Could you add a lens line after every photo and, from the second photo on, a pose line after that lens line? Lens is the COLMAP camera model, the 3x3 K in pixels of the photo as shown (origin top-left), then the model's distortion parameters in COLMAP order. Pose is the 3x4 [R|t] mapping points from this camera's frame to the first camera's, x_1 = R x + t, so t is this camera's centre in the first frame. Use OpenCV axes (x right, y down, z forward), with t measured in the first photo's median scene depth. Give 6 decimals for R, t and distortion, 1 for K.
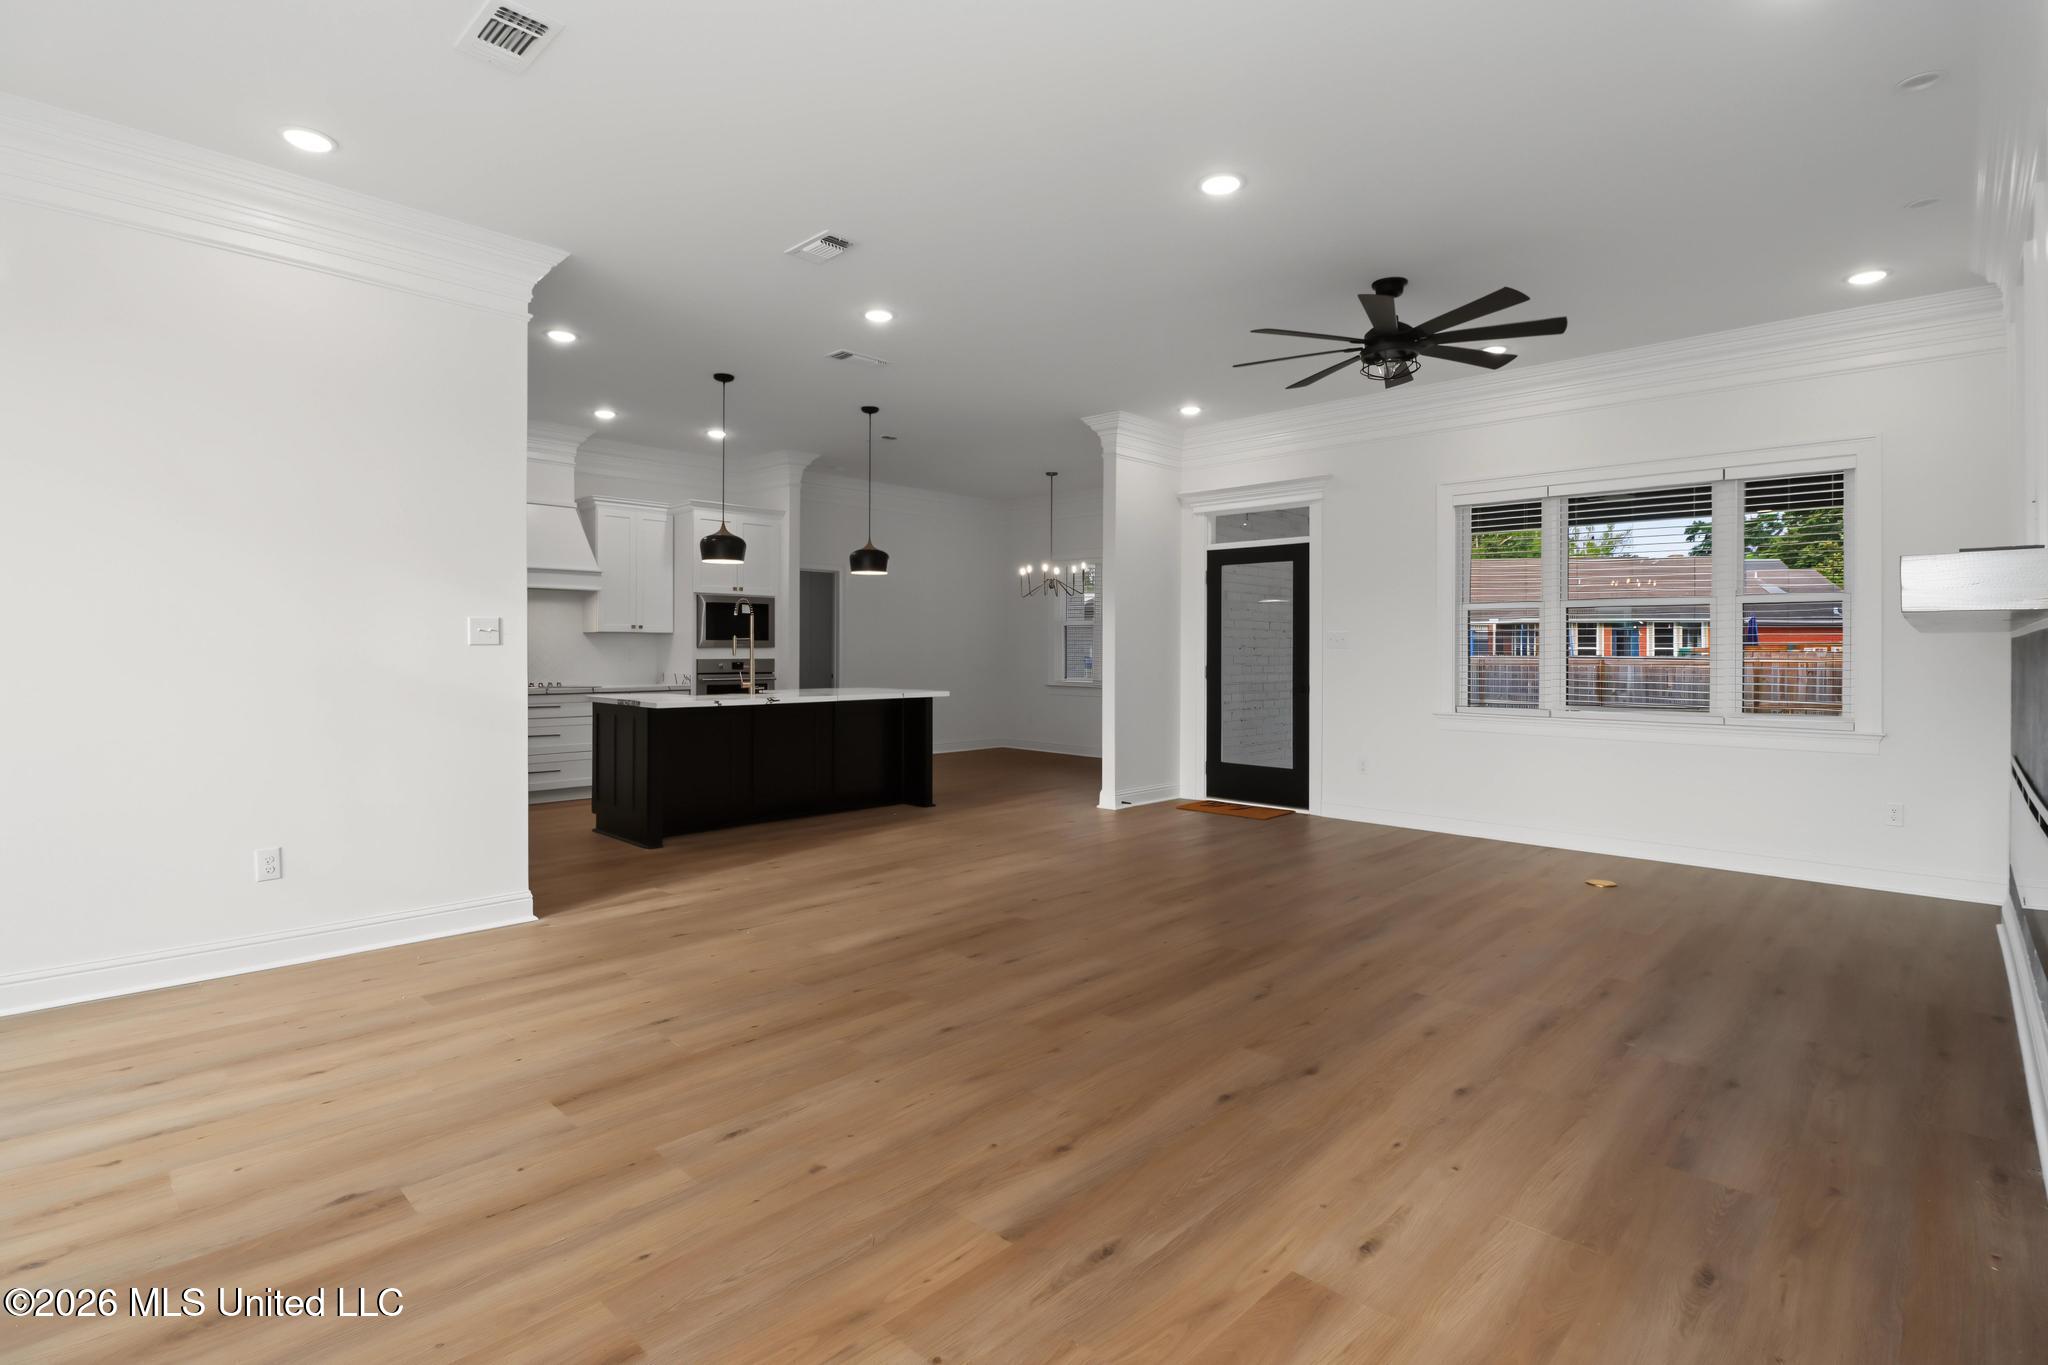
lens RADIAL K [[976.1, 0, 1022.3], [0, 976.1, 672.0], [0, 0, 1]] dist [-0.000178, -0.000430]
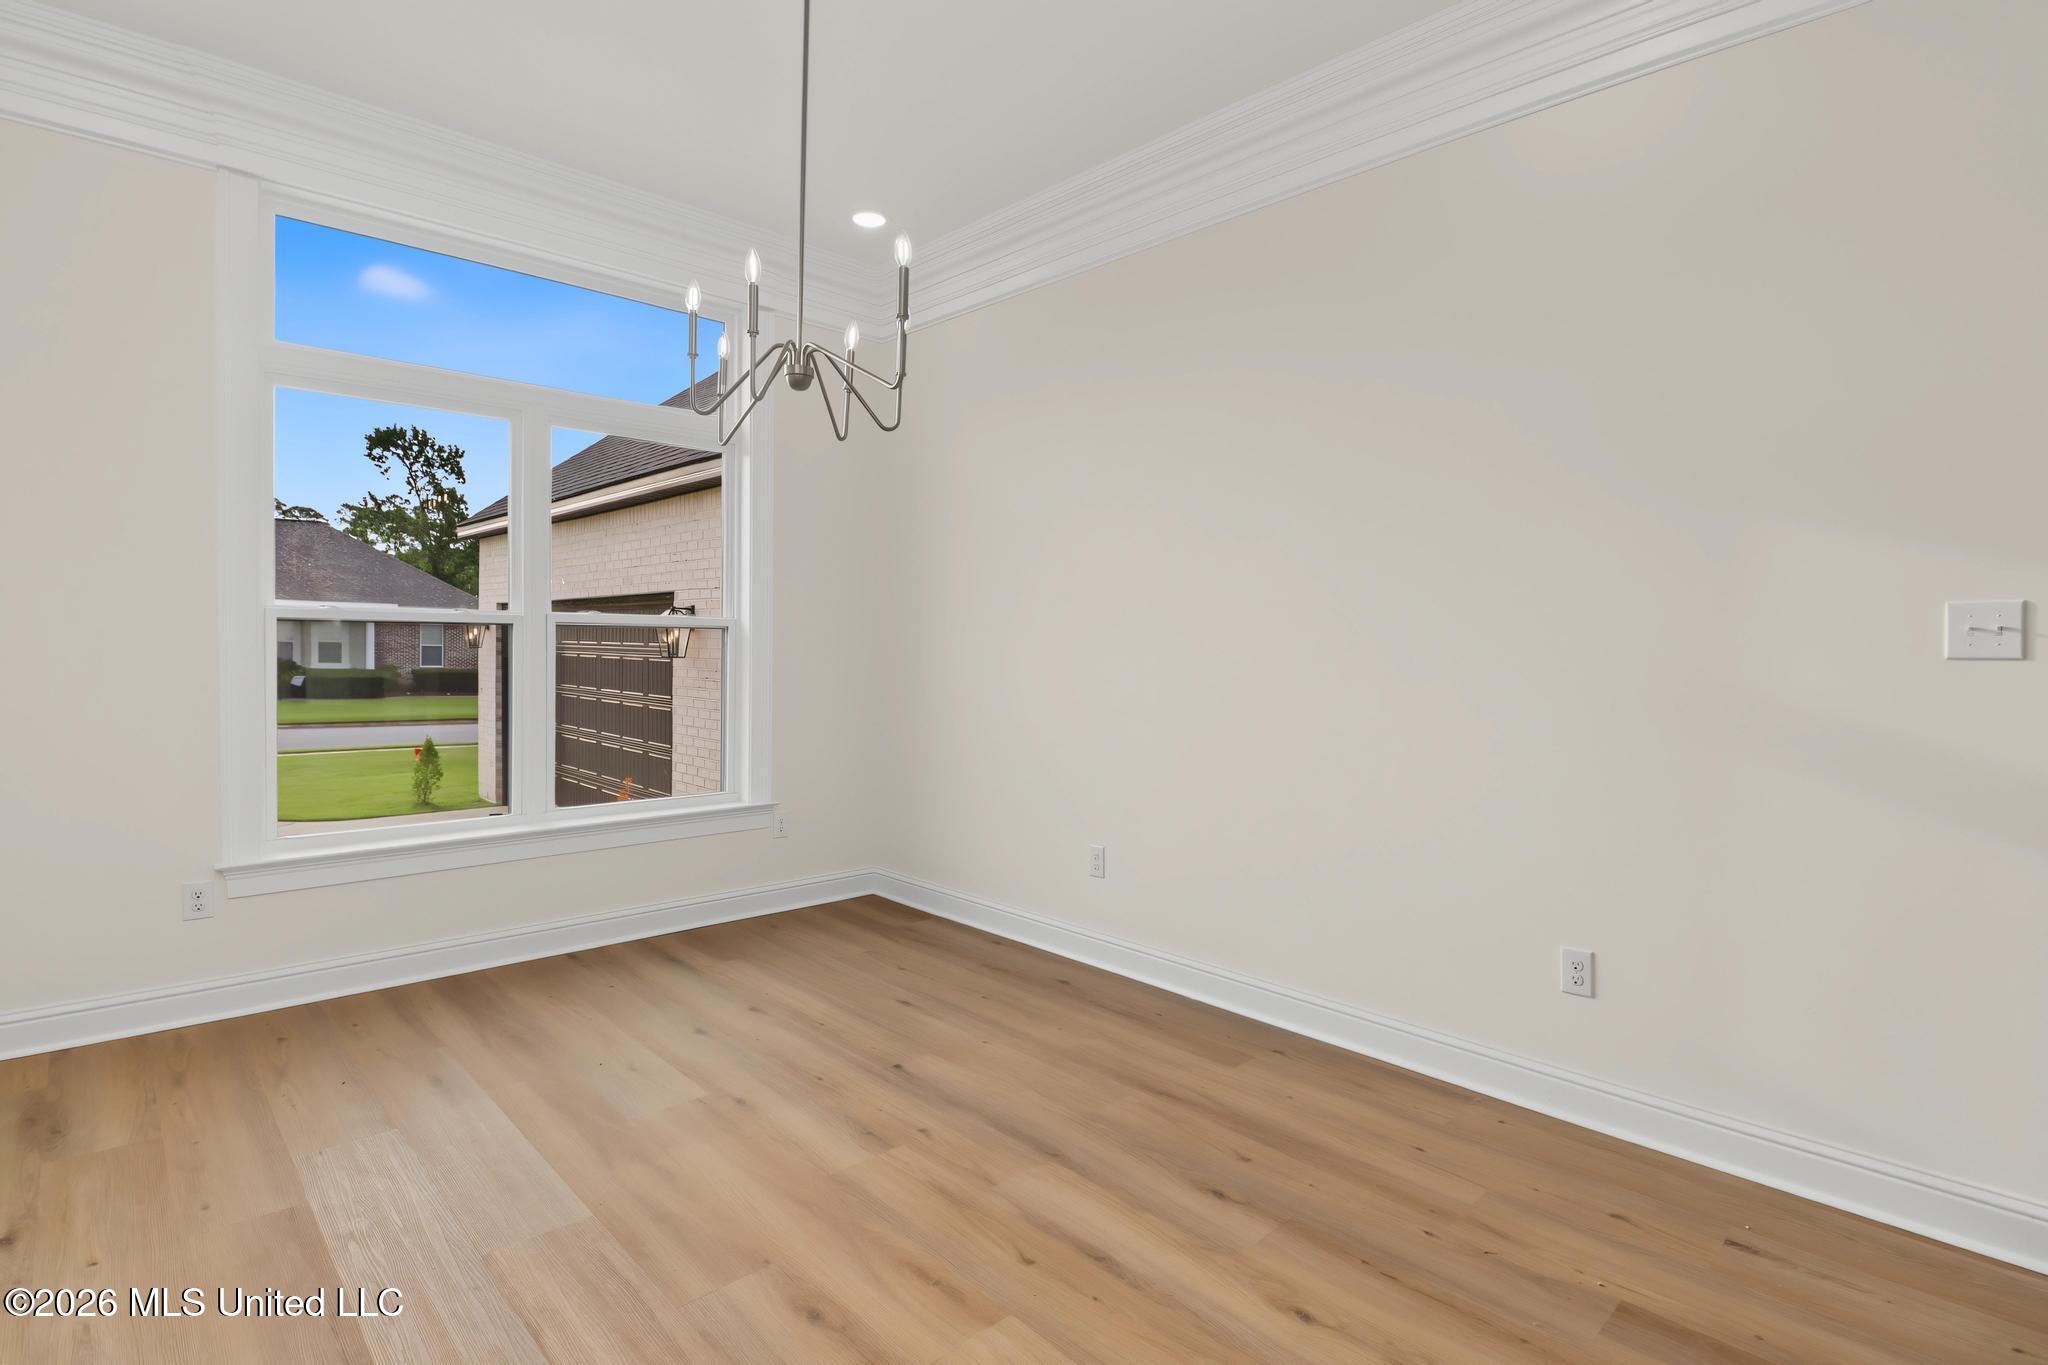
lens RADIAL K [[976.1, 0, 1023.1], [0, 976.1, 671.7], [0, 0, 1]] dist [-0.000178, -0.000430]
pose [[-0.049138, 0.010799, -0.998734, -0.062896], [-0.034878, 0.999313, 0.012521, -0.014513], [0.998183, 0.035449, -0.048728, 0.710824]]
